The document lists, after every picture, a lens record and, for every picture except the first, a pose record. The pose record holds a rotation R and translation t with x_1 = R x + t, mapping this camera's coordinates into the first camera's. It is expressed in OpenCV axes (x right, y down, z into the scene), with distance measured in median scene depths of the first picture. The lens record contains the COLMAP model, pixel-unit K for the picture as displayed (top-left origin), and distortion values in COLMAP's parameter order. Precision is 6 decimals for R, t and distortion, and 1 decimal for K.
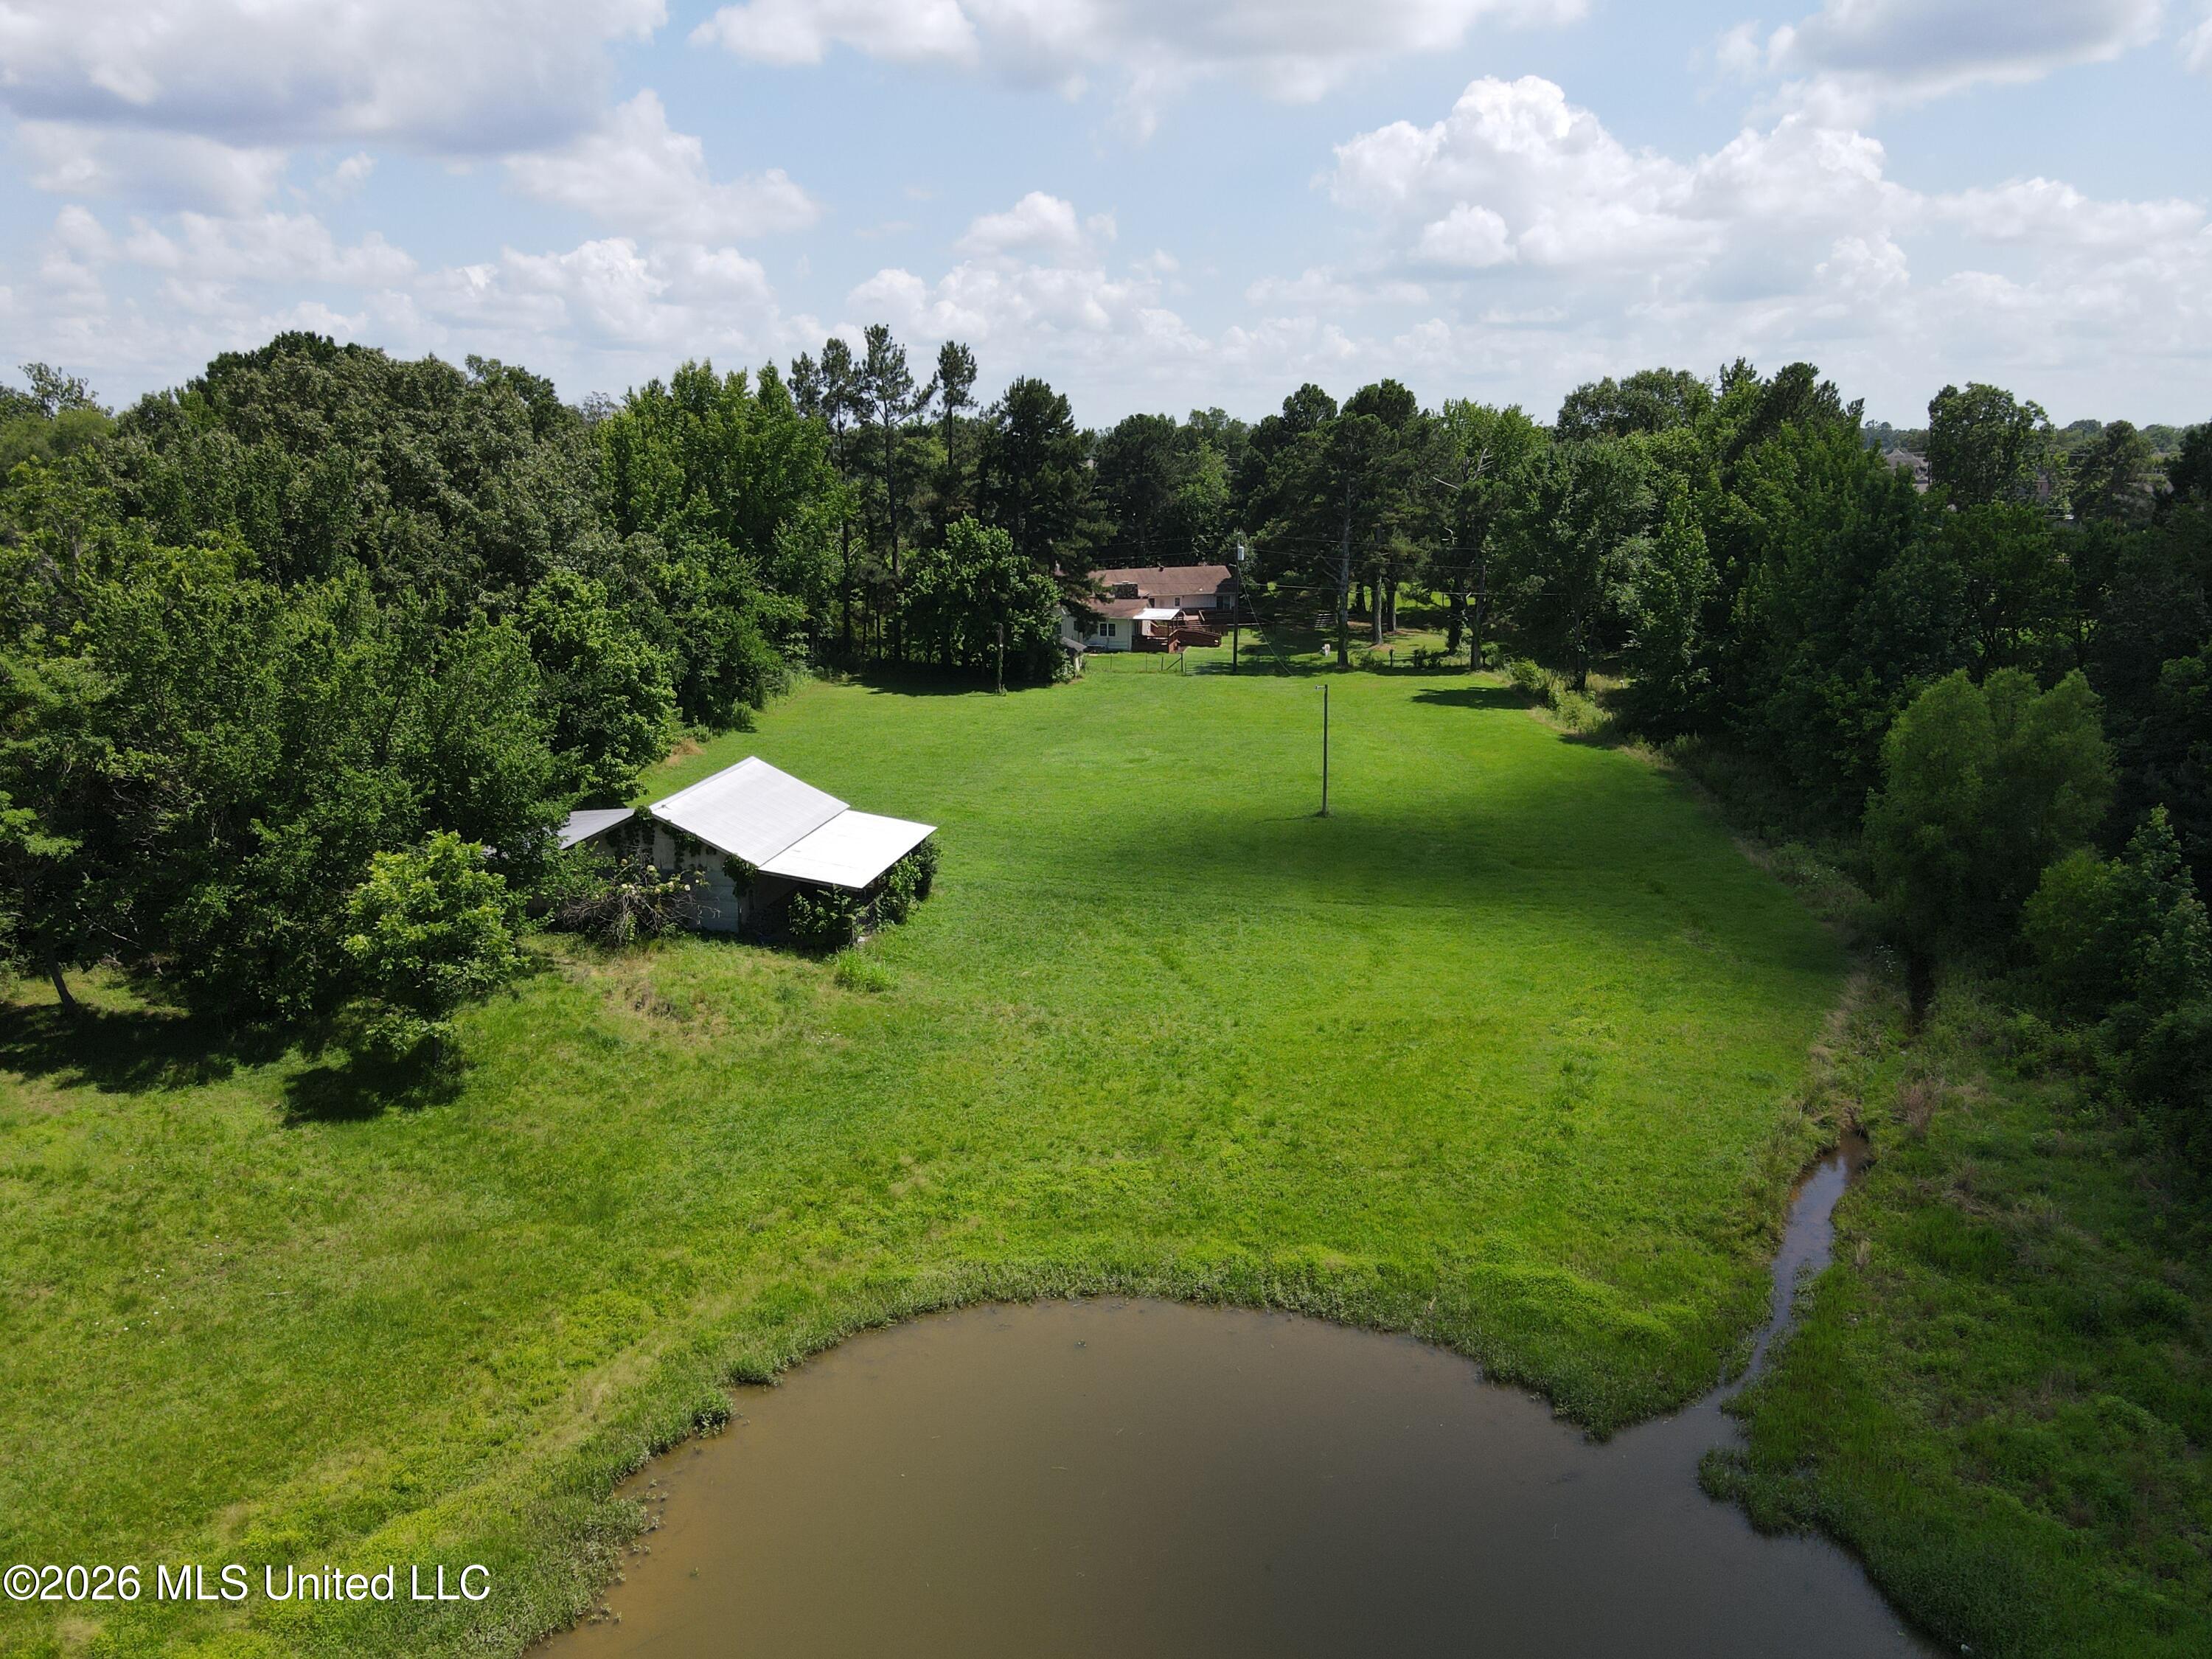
lens RADIAL K [[1645.5, 0, 1110.0], [0, 1645.5, 833.6], [0, 0, 1]] dist [-0.012212, 0.044106]
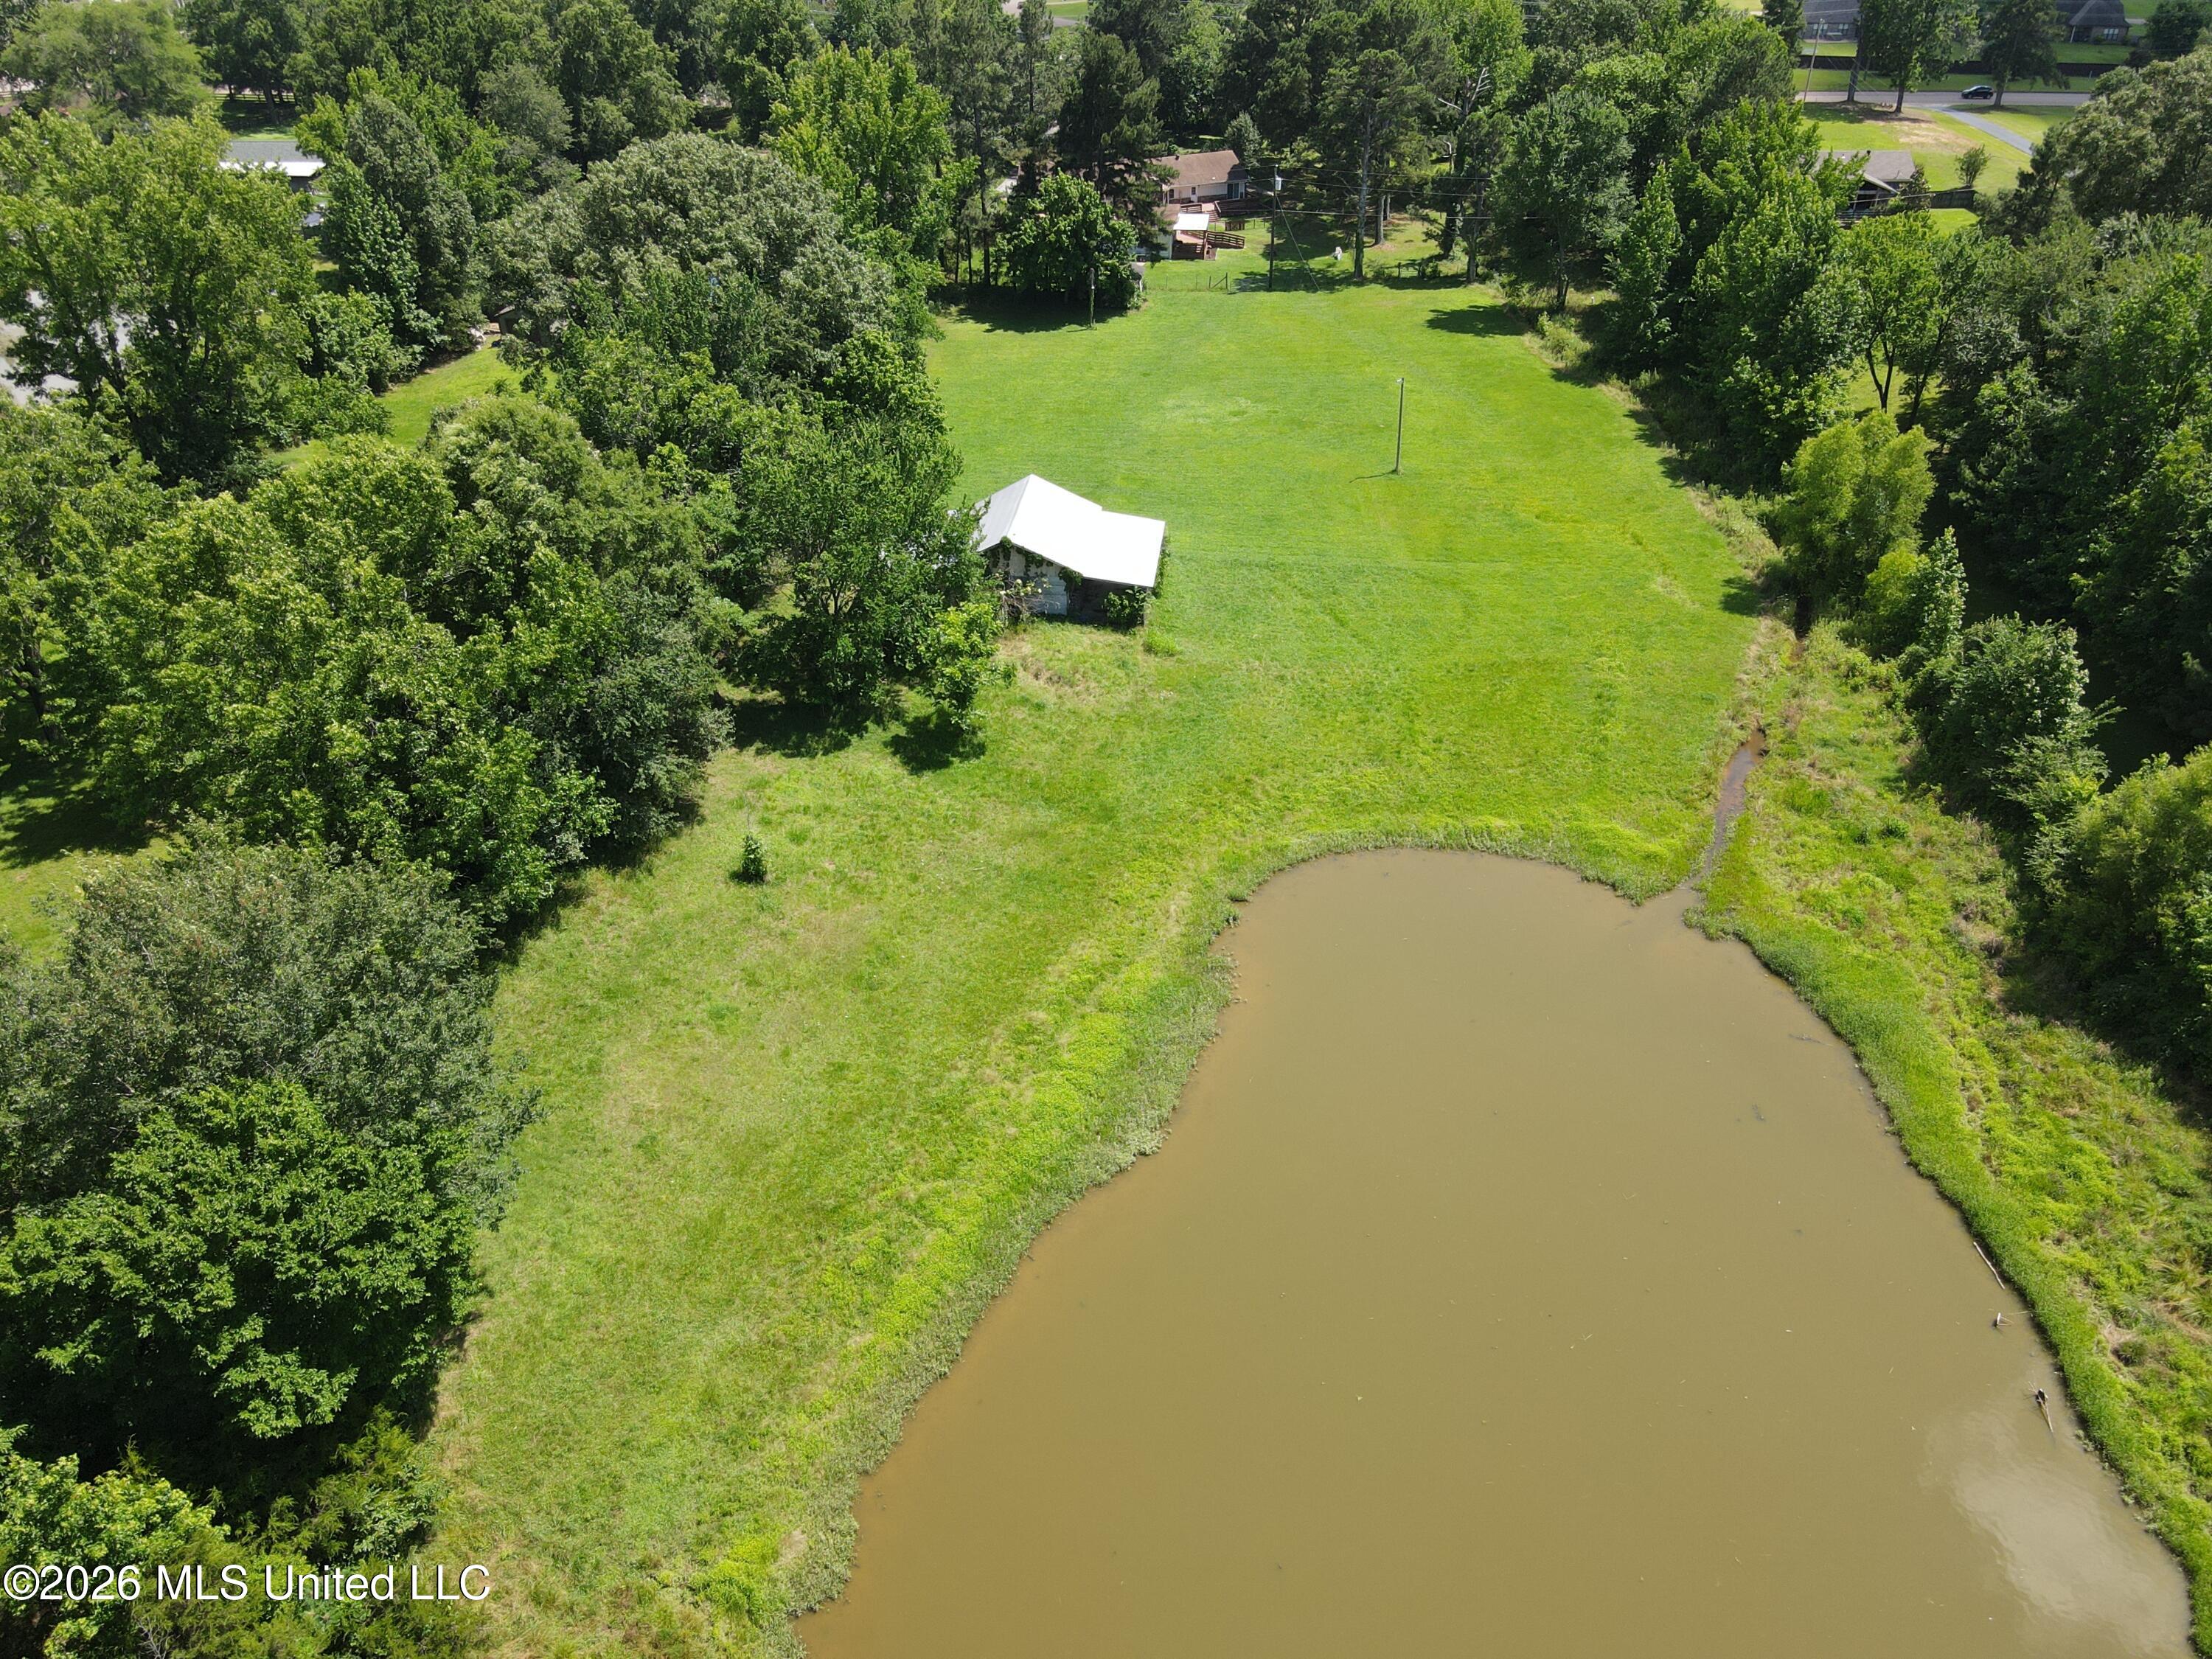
lens RADIAL K [[1645.5, 0, 1119.0], [0, 1645.5, 844.4], [0, 0, 1]] dist [-0.012212, 0.044106]
pose [[0.996565, -0.051573, 0.064791, -0.153116], [0.027581, 0.944438, 0.327530, -0.128616], [-0.078083, -0.324618, 0.942617, -0.284388]]
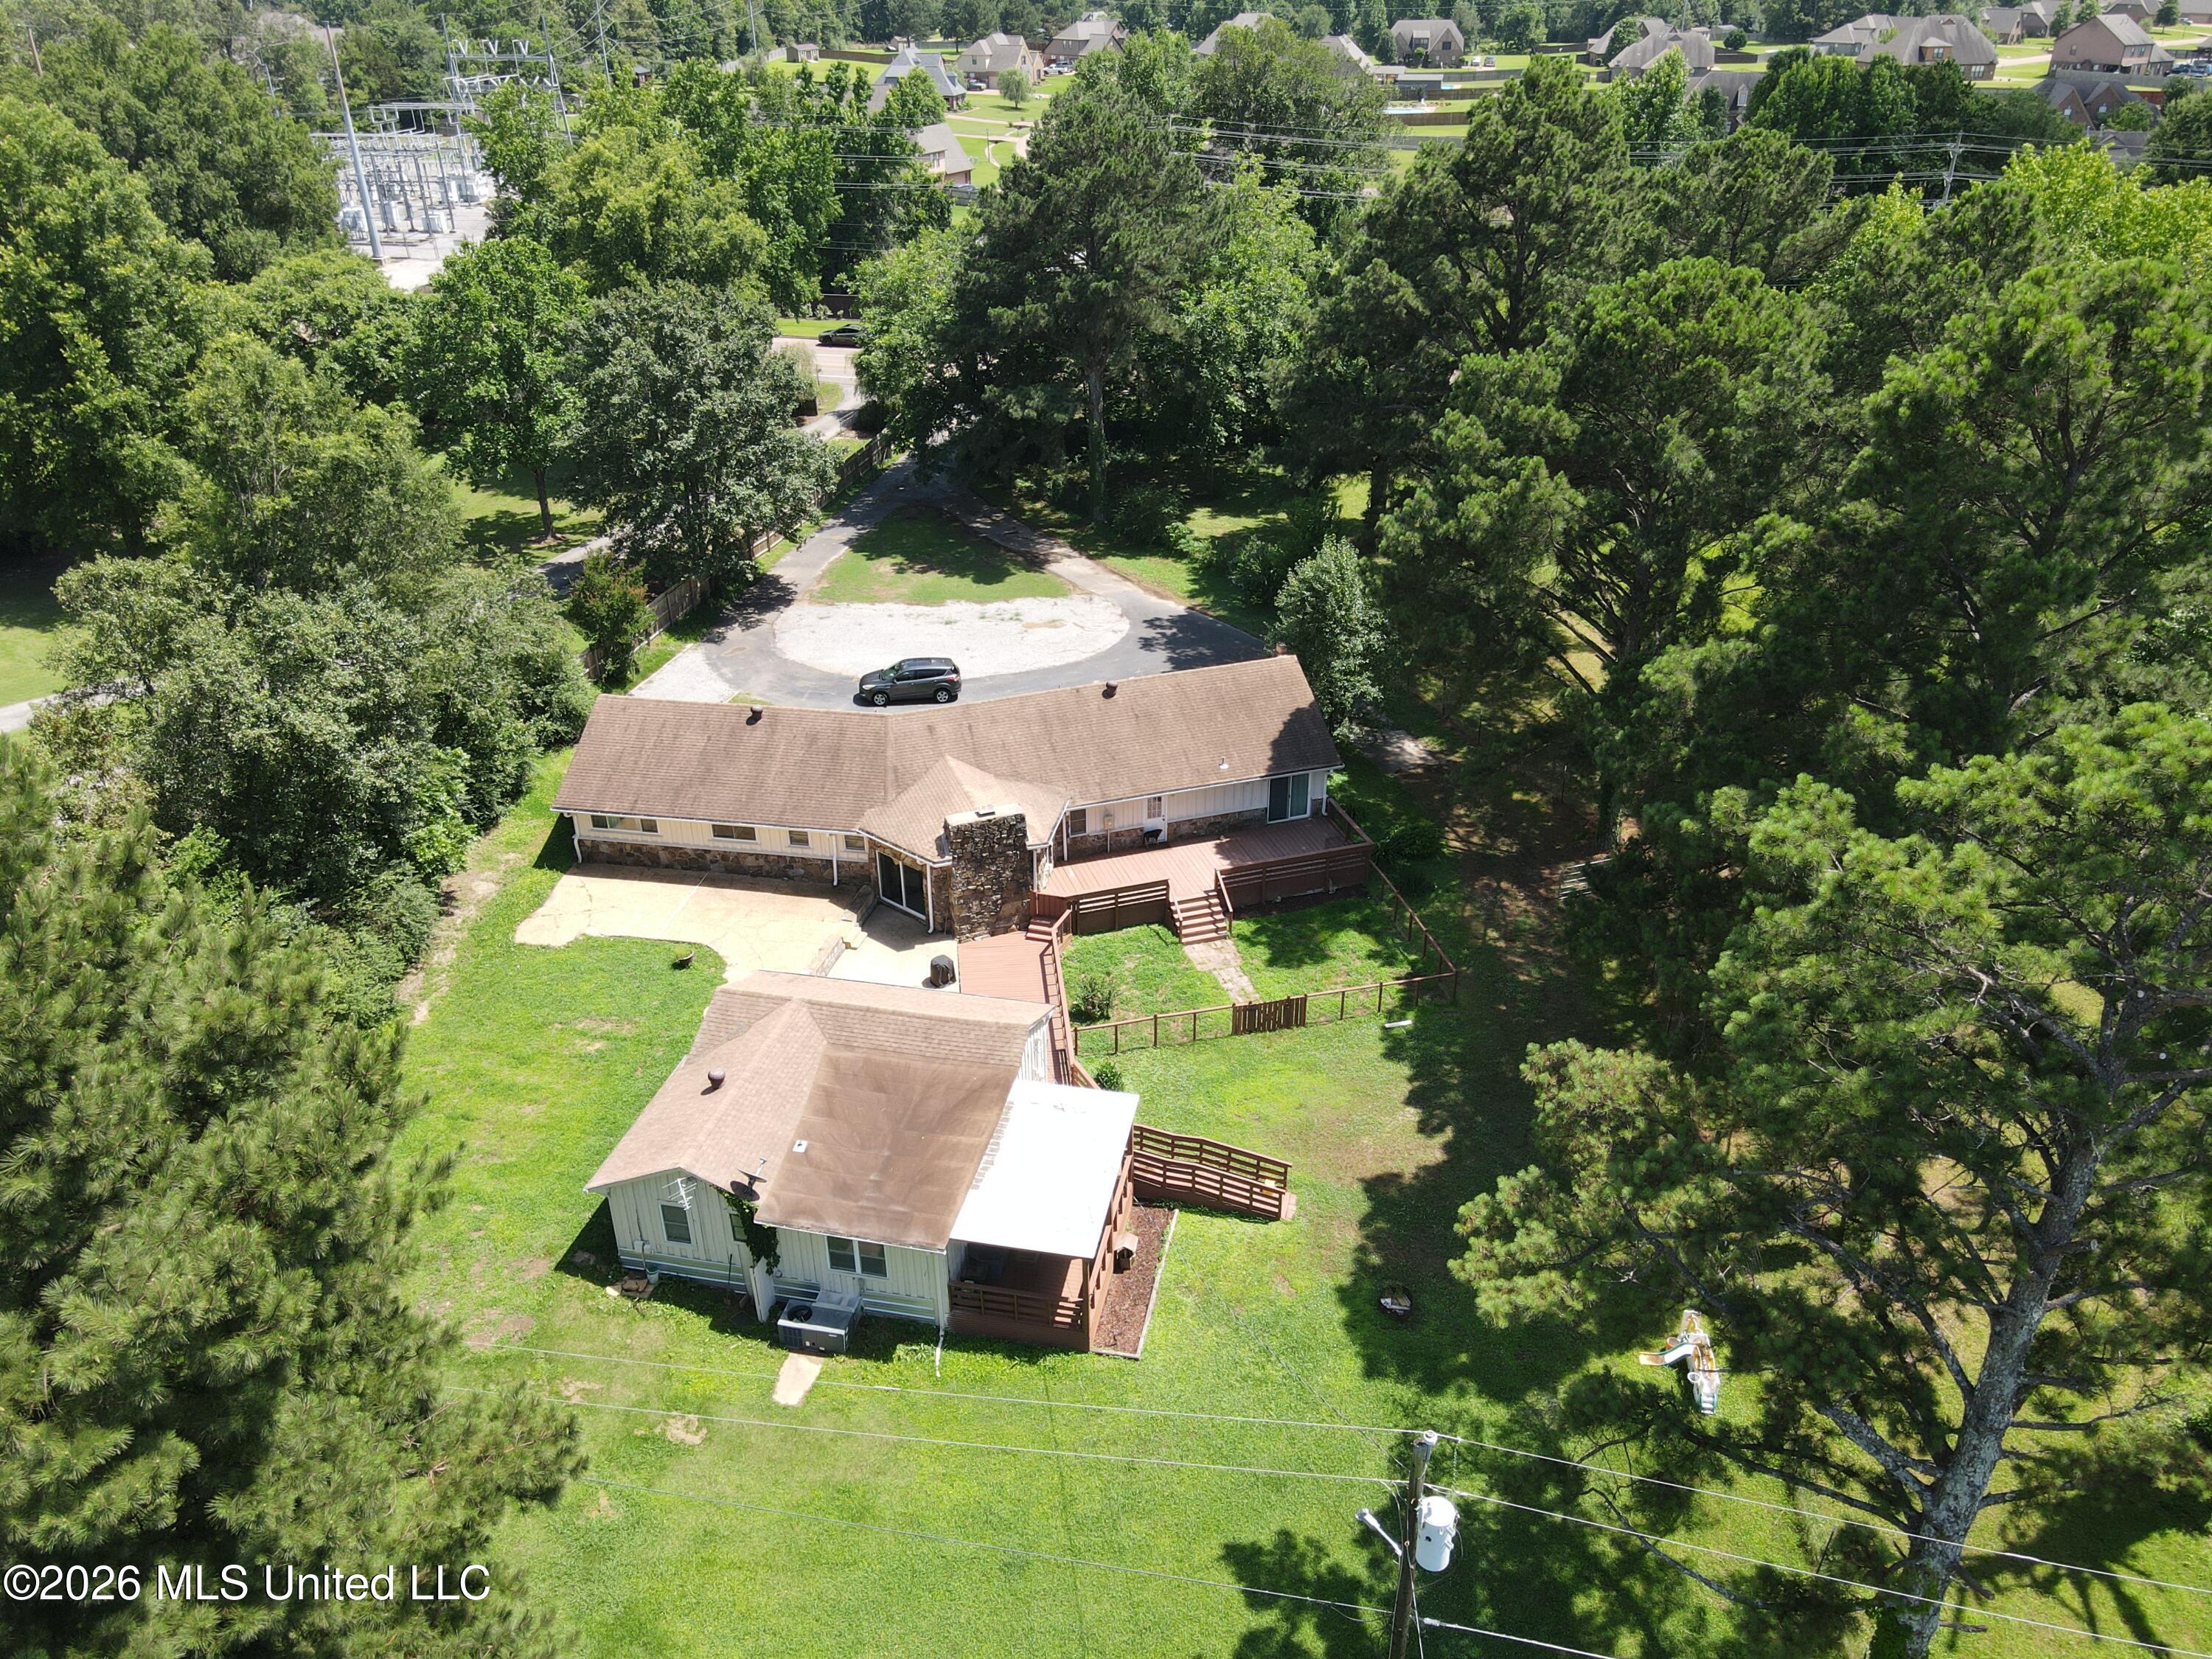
lens RADIAL K [[1645.5, 0, 1110.7], [0, 1645.5, 837.1], [0, 0, 1]] dist [-0.012212, 0.044106]
pose [[0.999866, 0.005328, -0.015486, 0.054475], [-0.001006, 0.963788, 0.266668, -0.328027], [0.016346, -0.266617, 0.963664, 0.975842]]
